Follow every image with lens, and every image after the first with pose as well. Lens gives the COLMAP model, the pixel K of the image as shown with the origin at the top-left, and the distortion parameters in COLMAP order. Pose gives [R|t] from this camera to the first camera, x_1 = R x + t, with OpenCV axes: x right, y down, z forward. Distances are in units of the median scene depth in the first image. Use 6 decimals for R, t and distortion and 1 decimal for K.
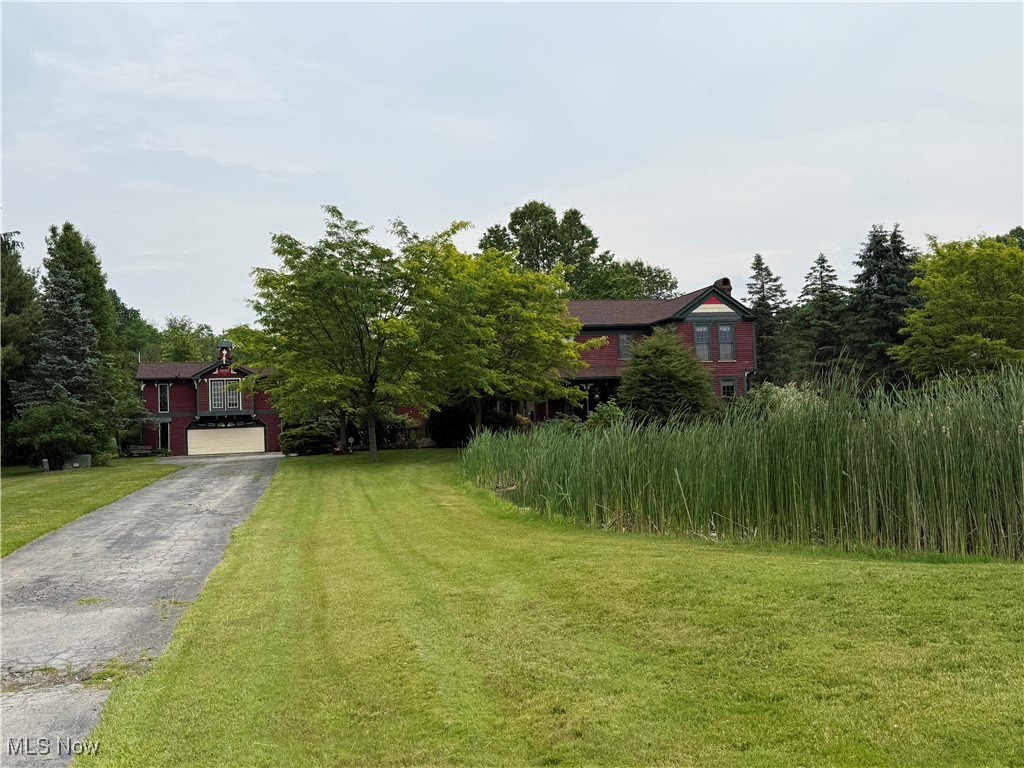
lens RADIAL K [[1051.6, 0, 512.0], [0, 1051.6, 384.0], [0, 0, 1]] dist [0.061056, -0.017331]
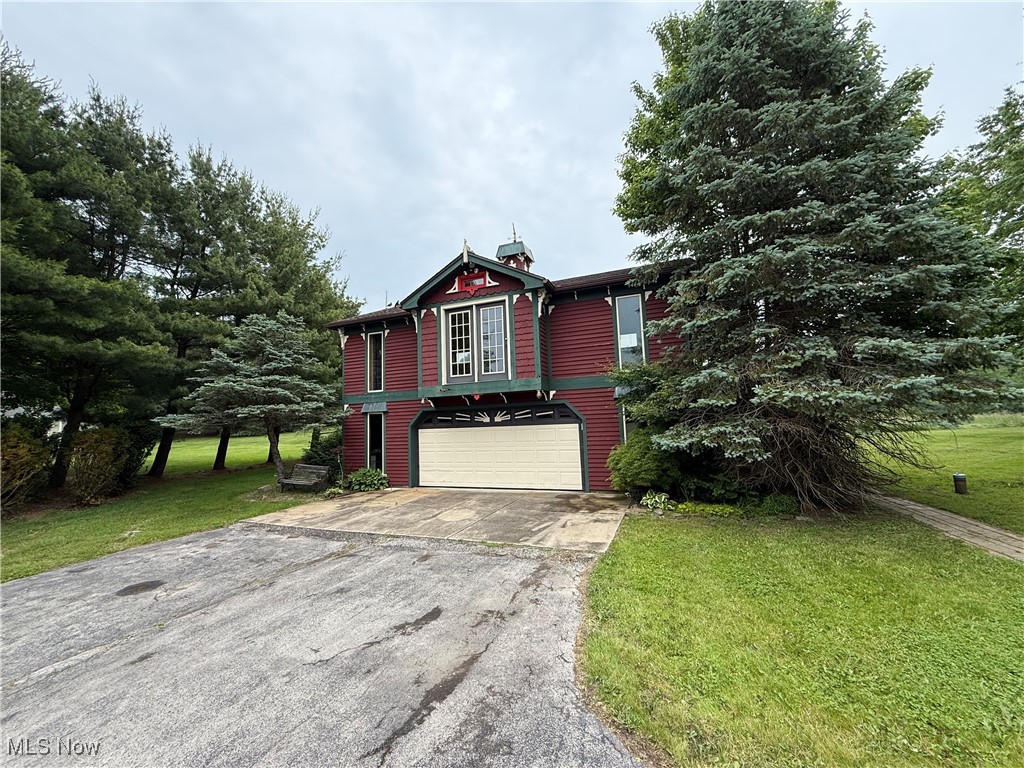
lens RADIAL K [[392.6, 0, 535.6], [0, 392.6, 384.6], [0, 0, 1]] dist [0.000840, 0.000071]
pose [[0.815293, -0.046456, -0.577182, -0.217468], [0.033456, 0.998891, -0.033140, 0.040645], [0.578082, 0.007709, 0.815943, 1.149174]]
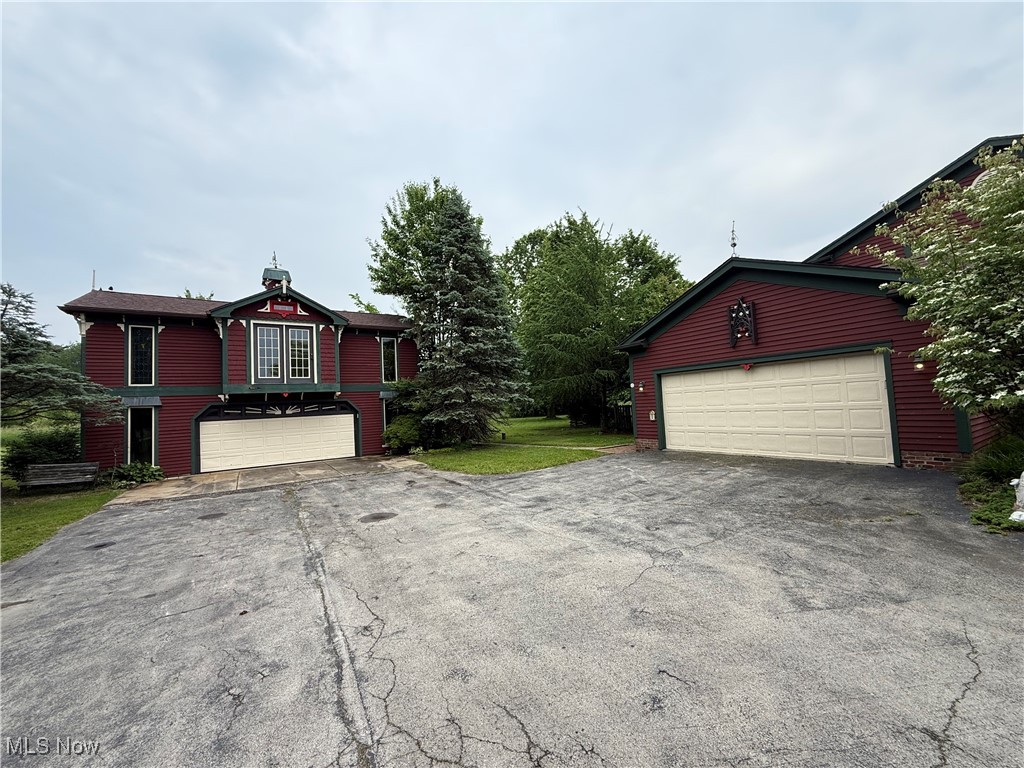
lens RADIAL K [[409.5, 0, 495.8], [0, 409.5, 383.7], [0, 0, 1]] dist [0.000471, 0.000098]
pose [[0.951216, 0.007039, 0.308445, -0.301471], [0.000409, 0.999710, -0.024076, 0.038722], [-0.308525, 0.023028, 0.950937, 0.996093]]
